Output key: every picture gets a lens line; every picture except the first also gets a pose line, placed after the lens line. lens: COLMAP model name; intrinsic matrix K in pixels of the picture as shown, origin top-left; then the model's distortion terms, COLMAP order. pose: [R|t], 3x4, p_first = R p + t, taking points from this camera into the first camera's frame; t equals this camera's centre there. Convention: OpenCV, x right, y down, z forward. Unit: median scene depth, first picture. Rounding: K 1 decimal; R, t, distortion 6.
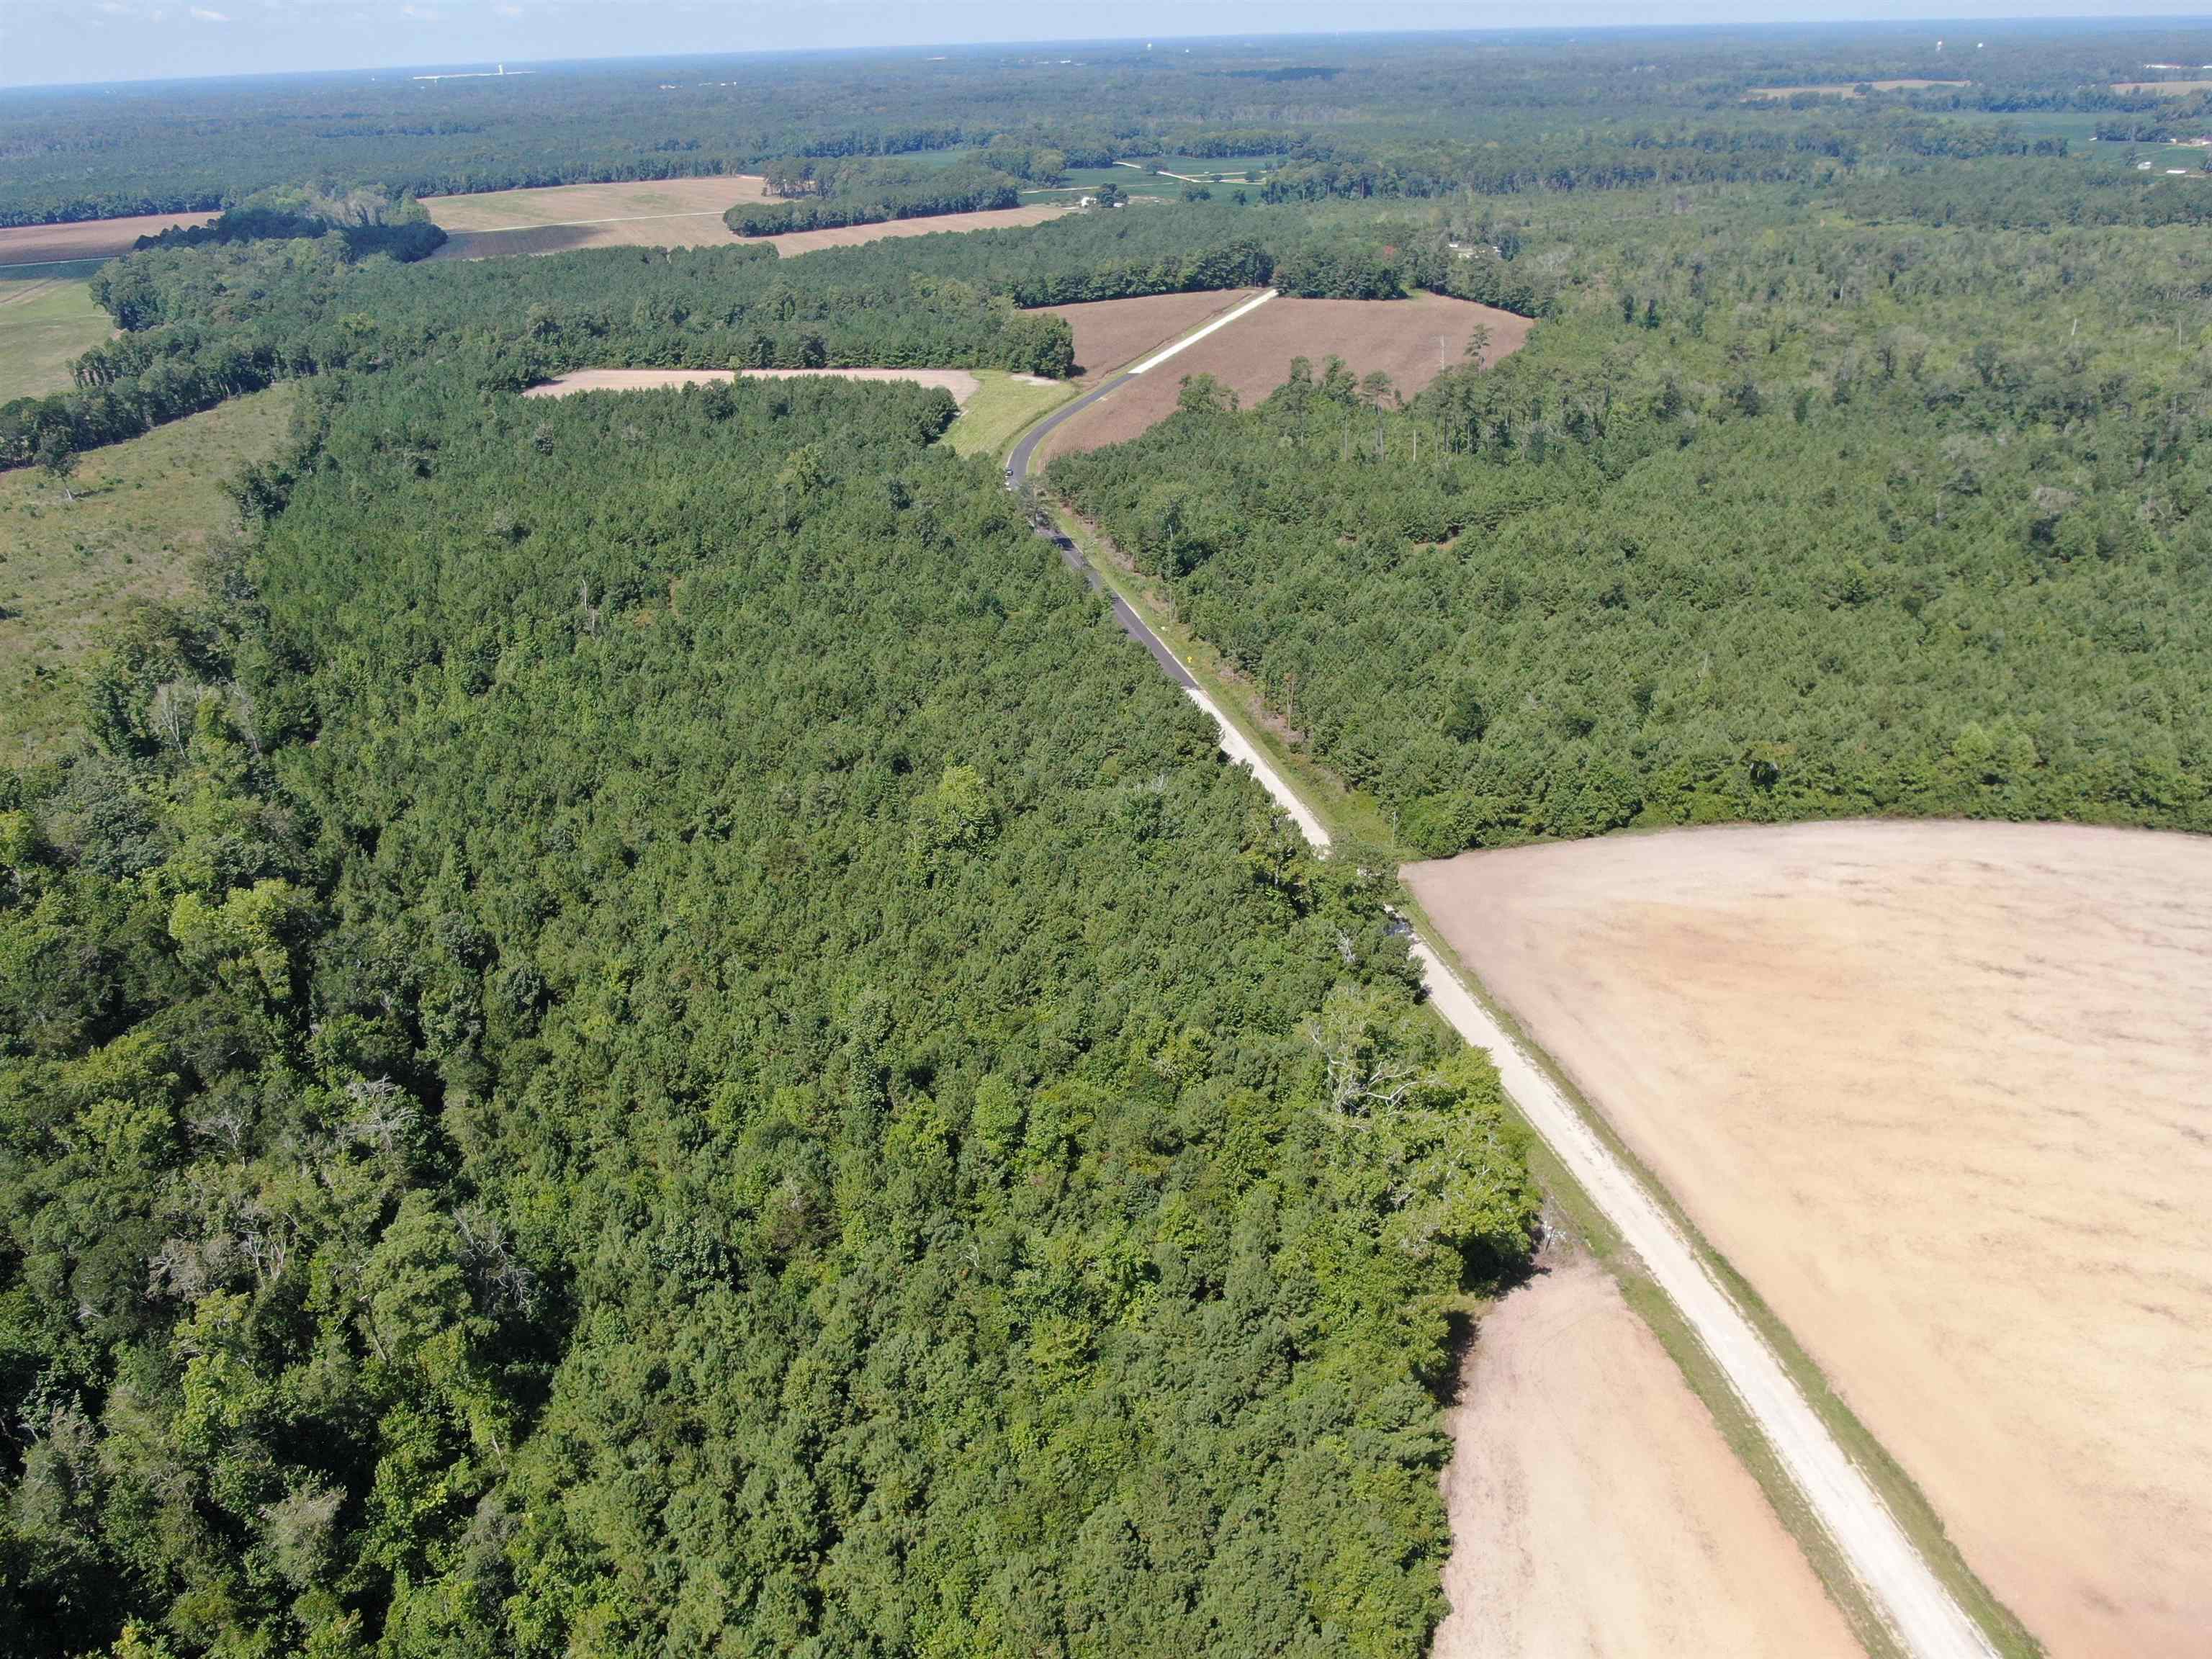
lens RADIAL K [[1612.1, 0, 1106.0], [0, 1612.1, 829.5], [0, 0, 1]] dist [-0.026870, 0.020387]
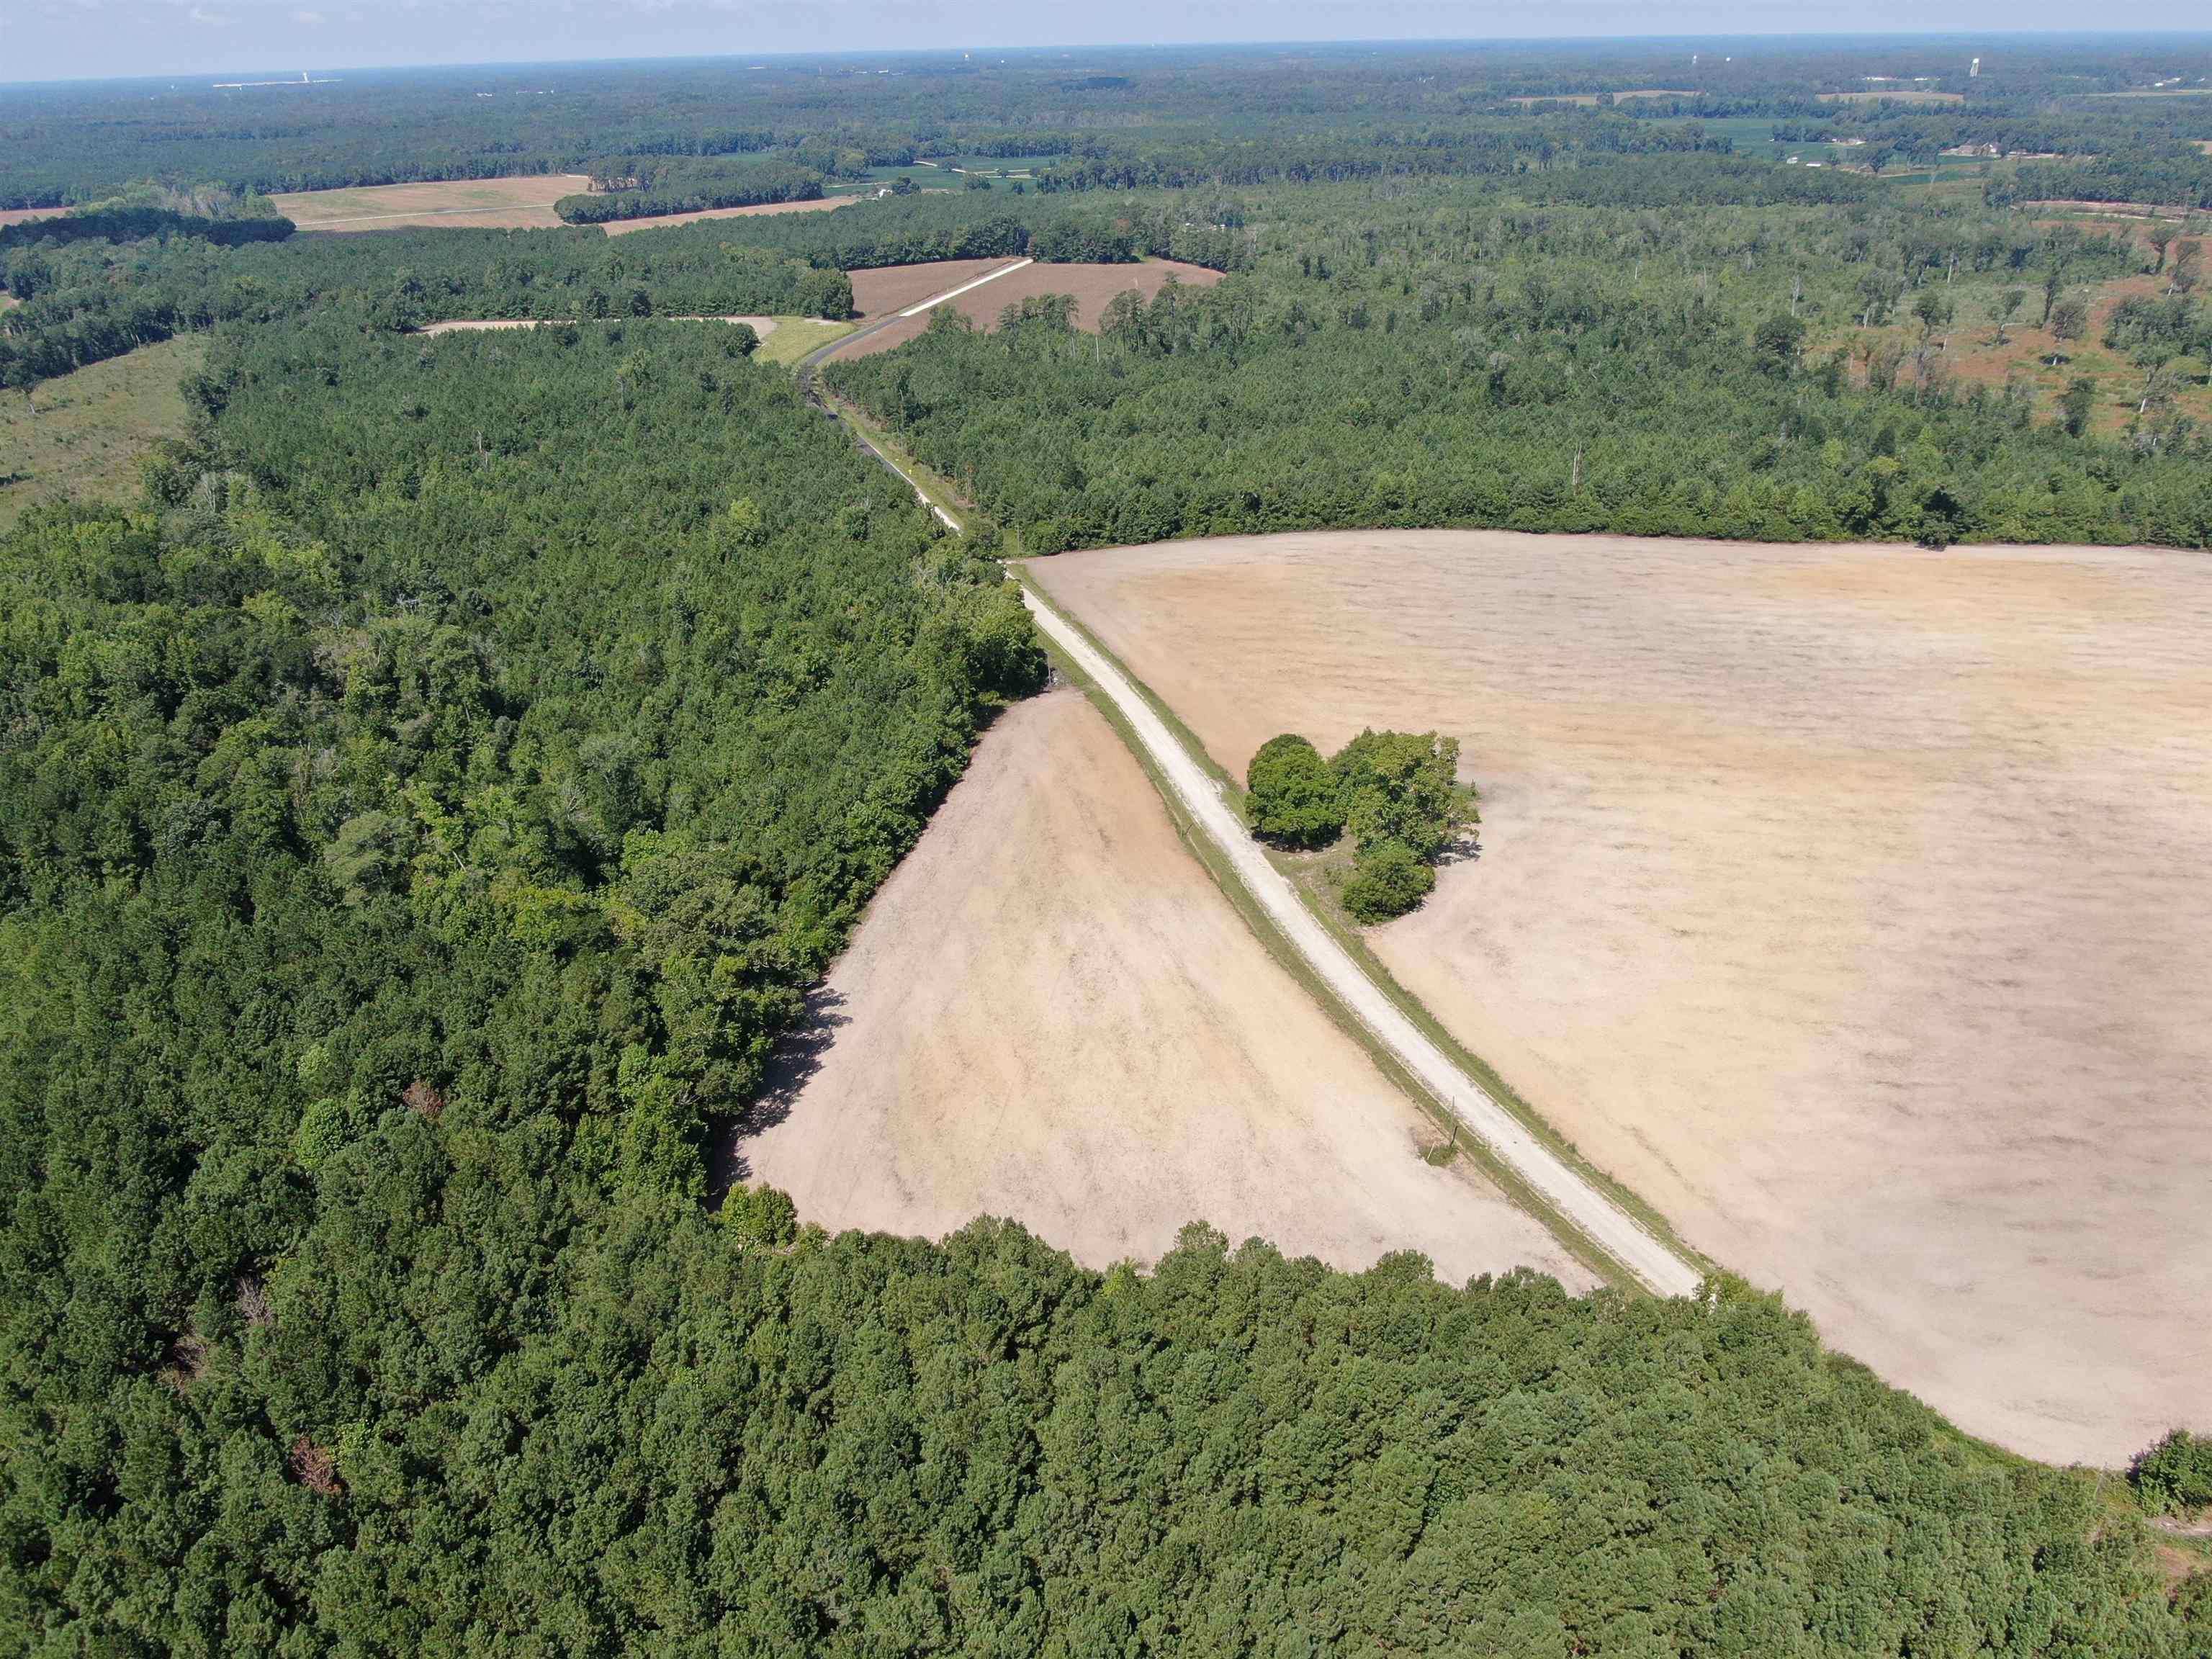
lens RADIAL K [[1612.1, 0, 1106.0], [0, 1612.1, 829.5], [0, 0, 1]] dist [-0.026870, 0.020387]
pose [[0.995114, -0.038310, 0.090997, 0.036403], [0.038828, 0.999238, -0.003930, 0.100877], [-0.090777, 0.007444, 0.995843, -0.202667]]
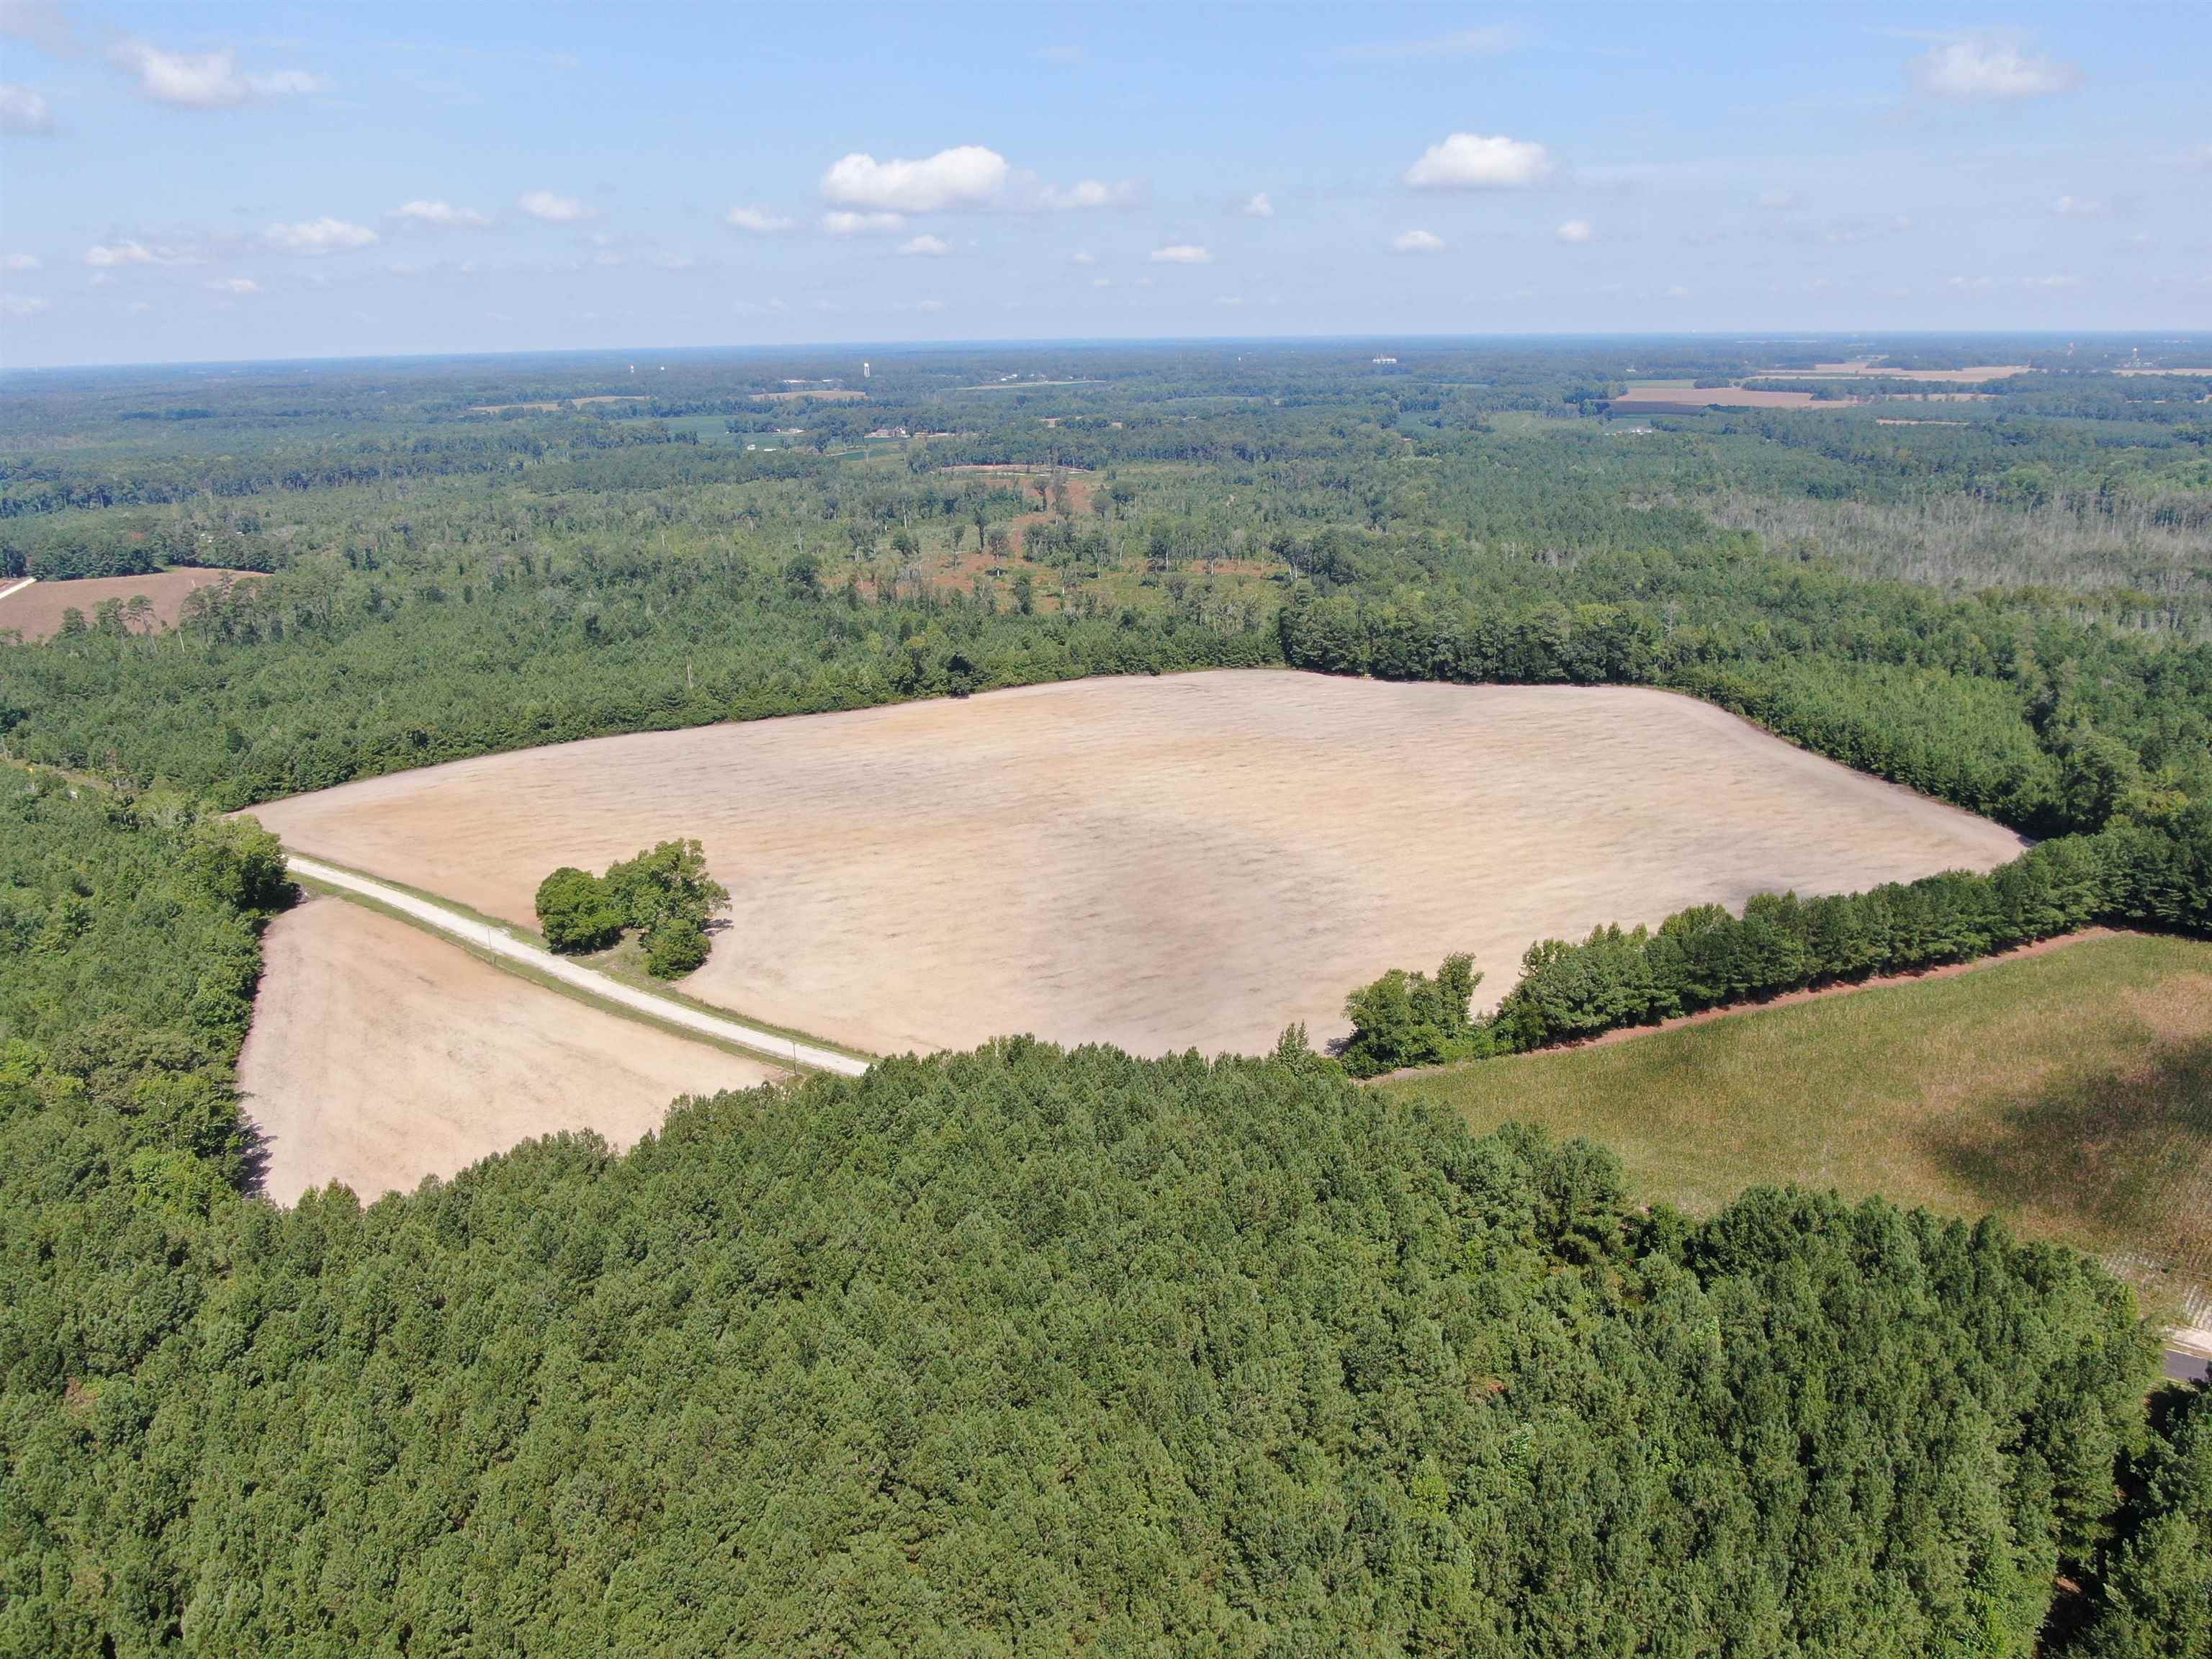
lens RADIAL K [[1609.7, 0, 1106.0], [0, 1609.7, 829.5], [0, 0, 1]] dist [-0.012038, -0.005963]
pose [[0.764553, -0.186231, 0.617071, -0.046465], [0.292750, 0.953241, -0.075032, 0.146327], [-0.574244, 0.238013, 0.783322, -0.288919]]
